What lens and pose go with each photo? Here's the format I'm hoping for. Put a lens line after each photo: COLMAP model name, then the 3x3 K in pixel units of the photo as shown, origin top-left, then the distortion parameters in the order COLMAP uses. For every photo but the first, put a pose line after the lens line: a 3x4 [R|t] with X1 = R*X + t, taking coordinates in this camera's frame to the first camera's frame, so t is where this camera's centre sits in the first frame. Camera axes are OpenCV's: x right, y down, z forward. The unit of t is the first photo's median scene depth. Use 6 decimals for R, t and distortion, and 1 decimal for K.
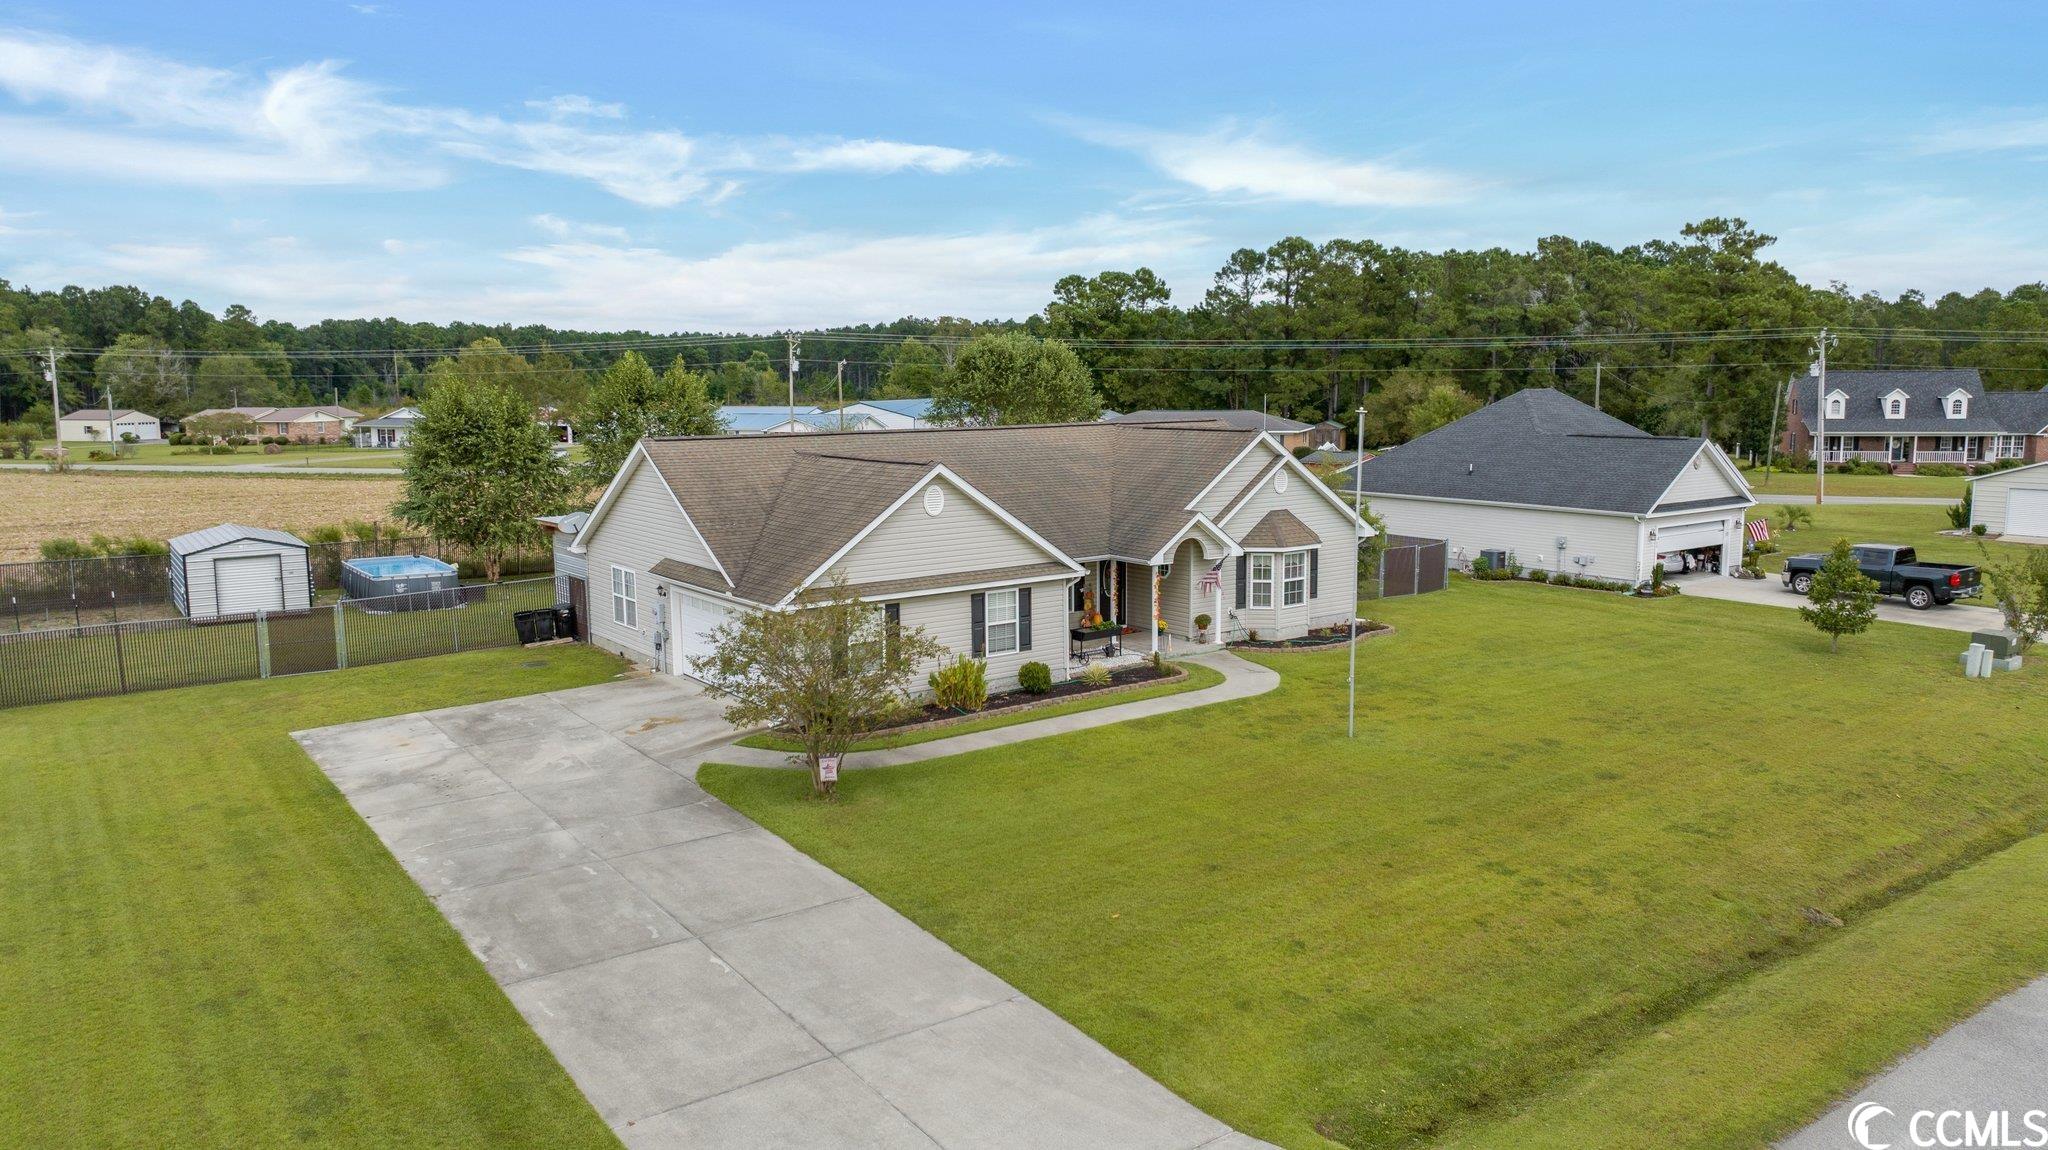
lens RADIAL K [[1436.7, 0, 1024.0], [0, 1436.7, 575.0], [0, 0, 1]] dist [-0.010088, -0.002369]
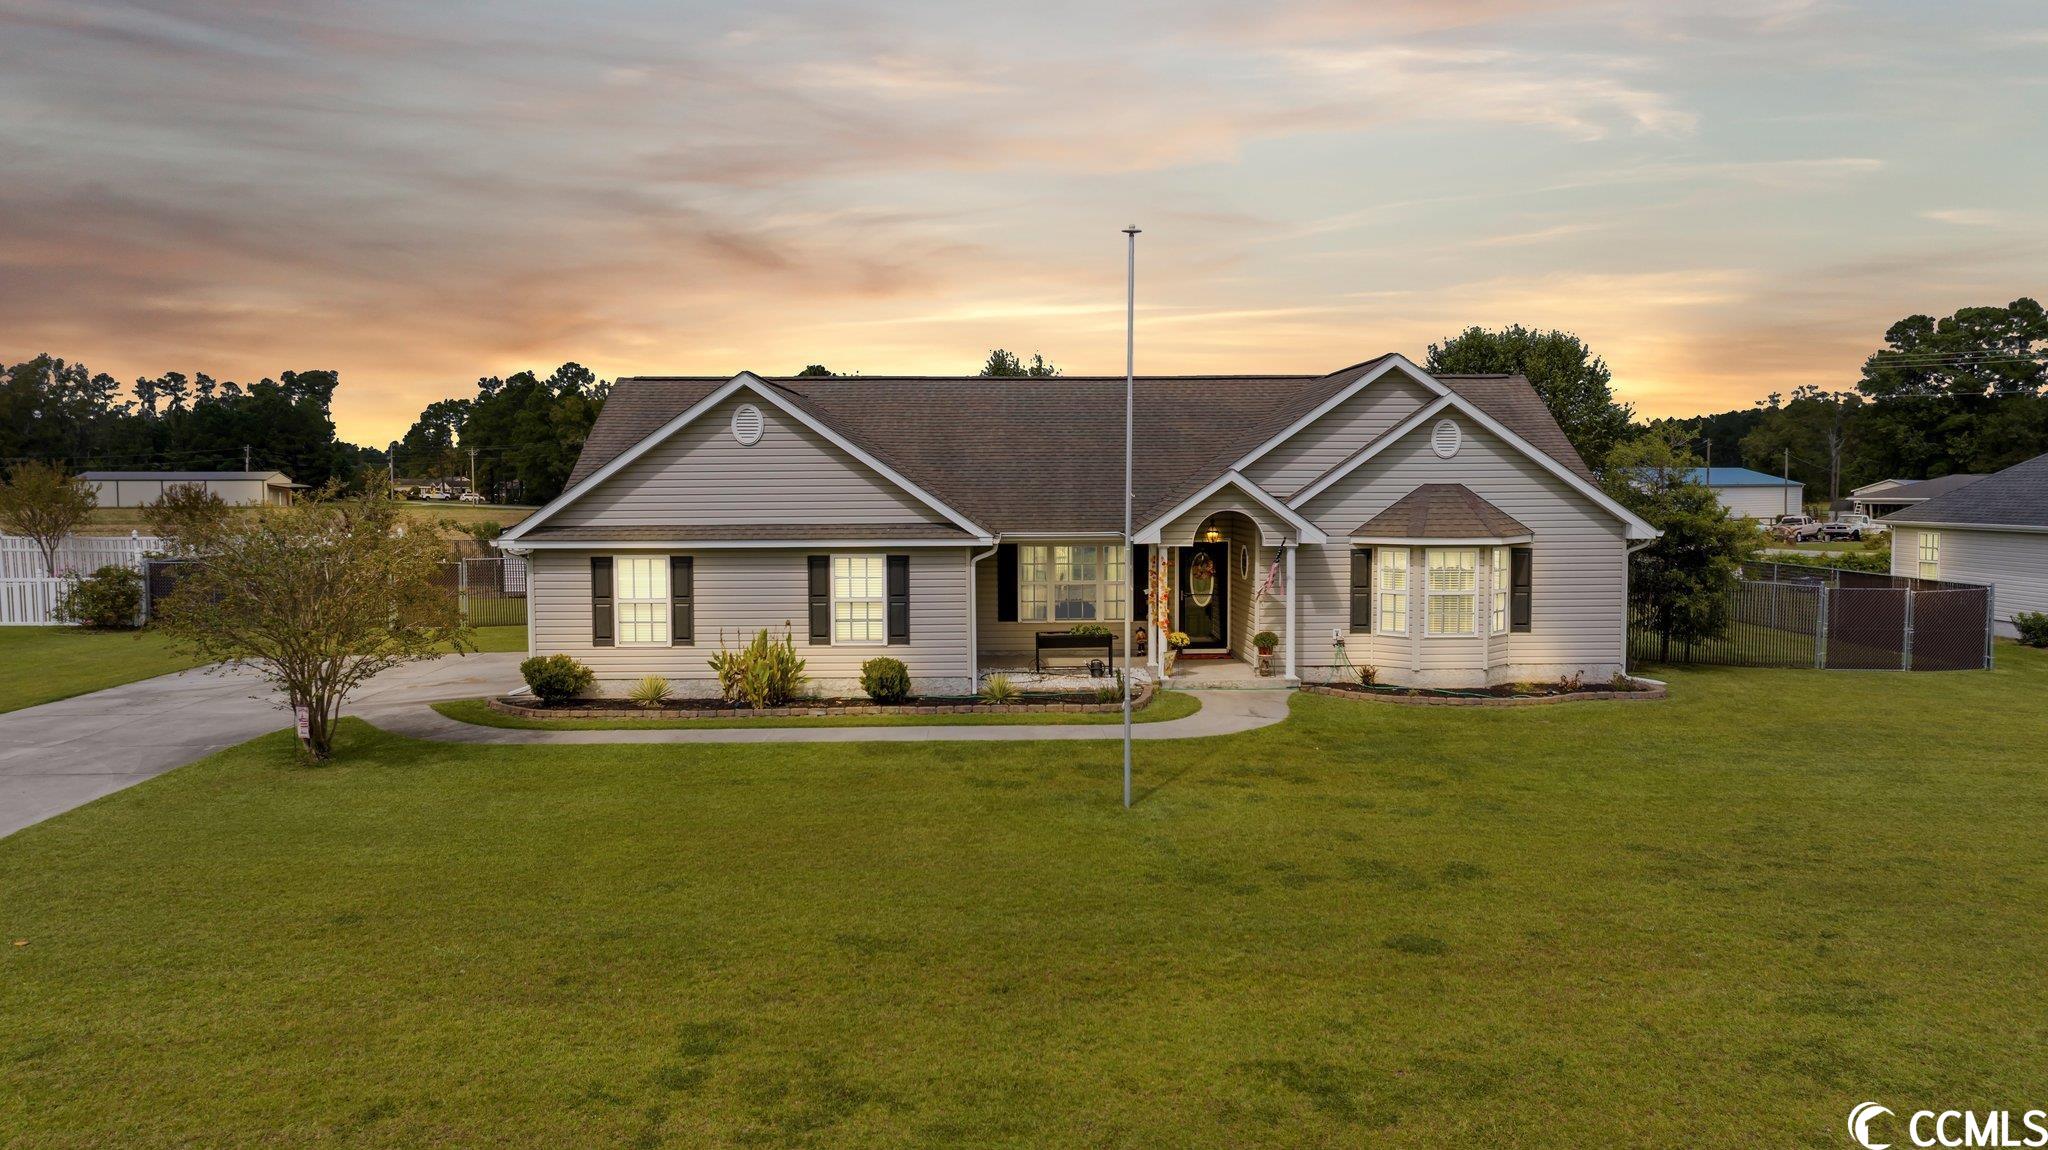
lens RADIAL K [[1413.0, 0, 1024.0], [0, 1413.0, 575.0], [0, 0, 1]] dist [0.017244, 0.001273]
pose [[0.809358, 0.040719, -0.585903, 0.468652], [-0.084602, 0.995273, -0.047698, 0.047140], [0.581191, 0.088173, 0.808976, 0.465627]]
